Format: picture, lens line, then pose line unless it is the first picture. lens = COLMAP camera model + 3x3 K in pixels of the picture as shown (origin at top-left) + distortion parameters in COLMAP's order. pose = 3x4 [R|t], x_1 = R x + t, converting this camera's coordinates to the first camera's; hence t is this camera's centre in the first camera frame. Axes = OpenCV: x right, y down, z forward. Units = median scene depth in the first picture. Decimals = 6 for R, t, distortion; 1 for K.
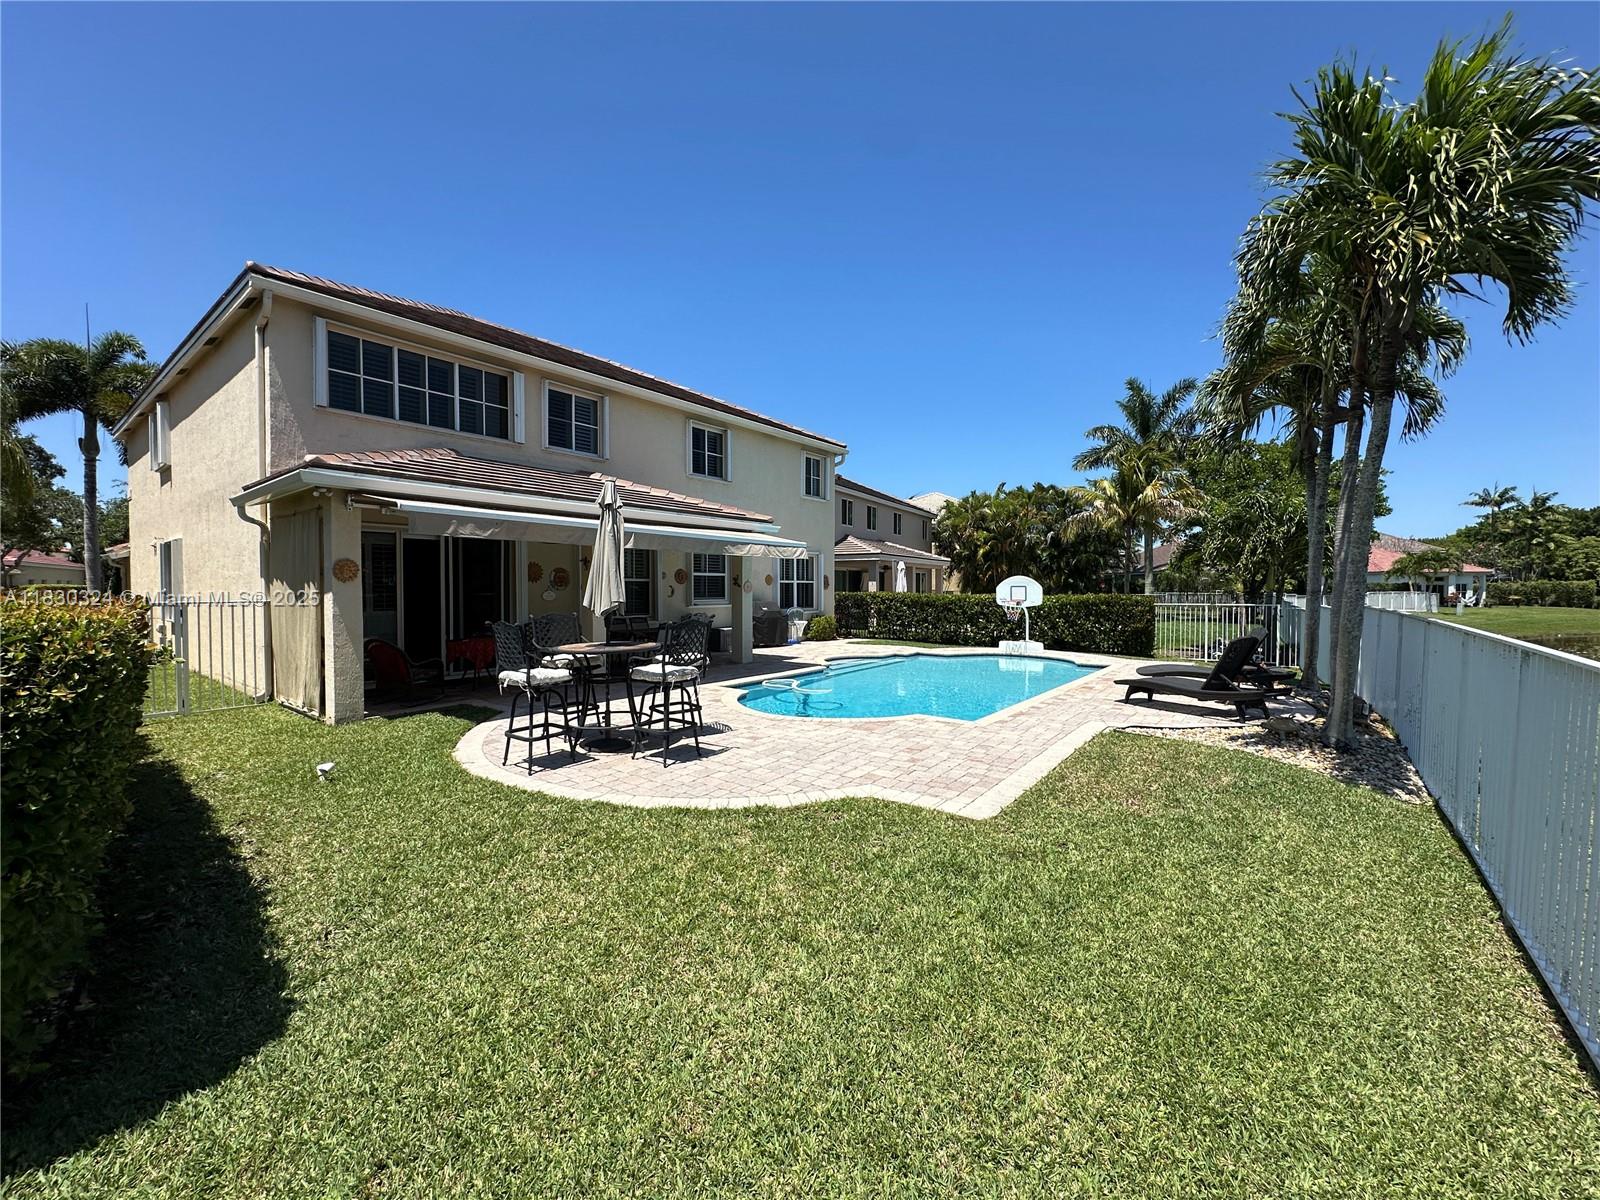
lens RADIAL K [[639.0, 0, 796.0], [0, 639.0, 603.8], [0, 0, 1]] dist [-0.002177, -0.000157]
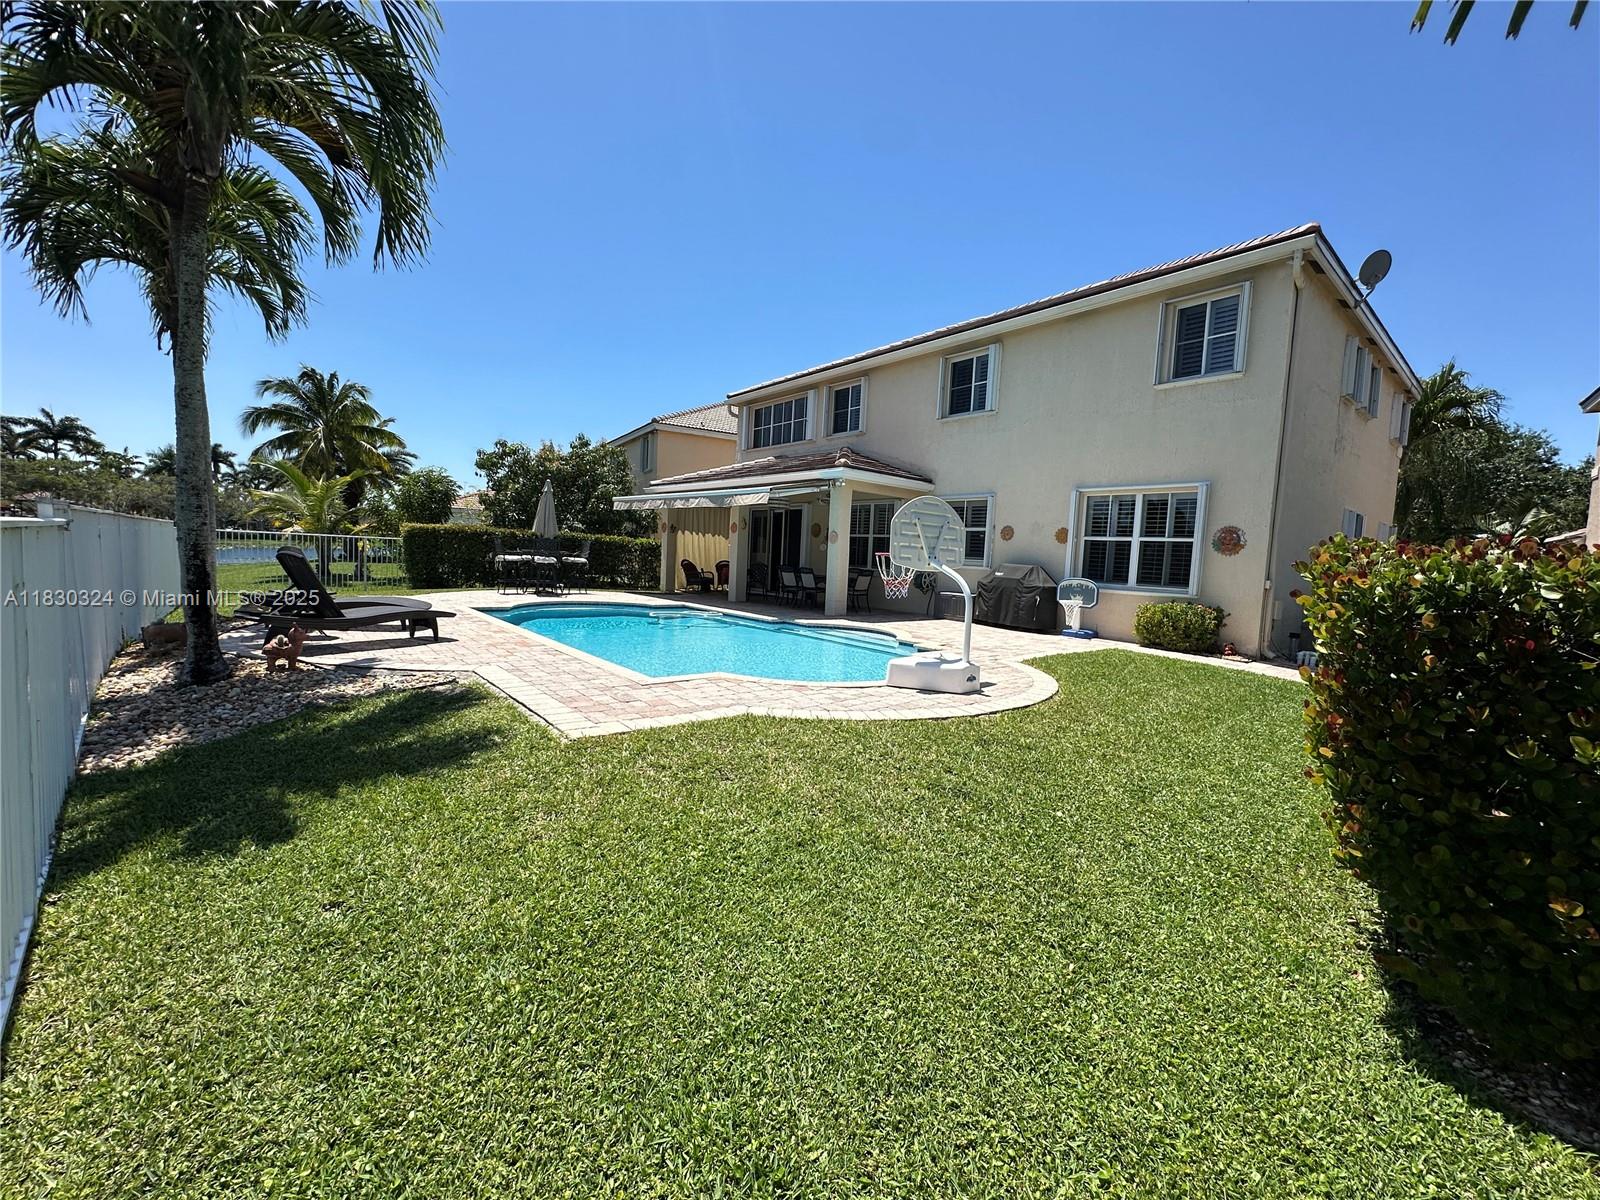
lens RADIAL K [[639.0, 0, 795.7], [0, 639.0, 597.7], [0, 0, 1]] dist [-0.002177, -0.000157]
pose [[-0.212554, 0.079537, -0.973907, 0.739237], [-0.051782, 0.994364, 0.092509, -0.022271], [0.975776, 0.070094, -0.207237, 0.950881]]
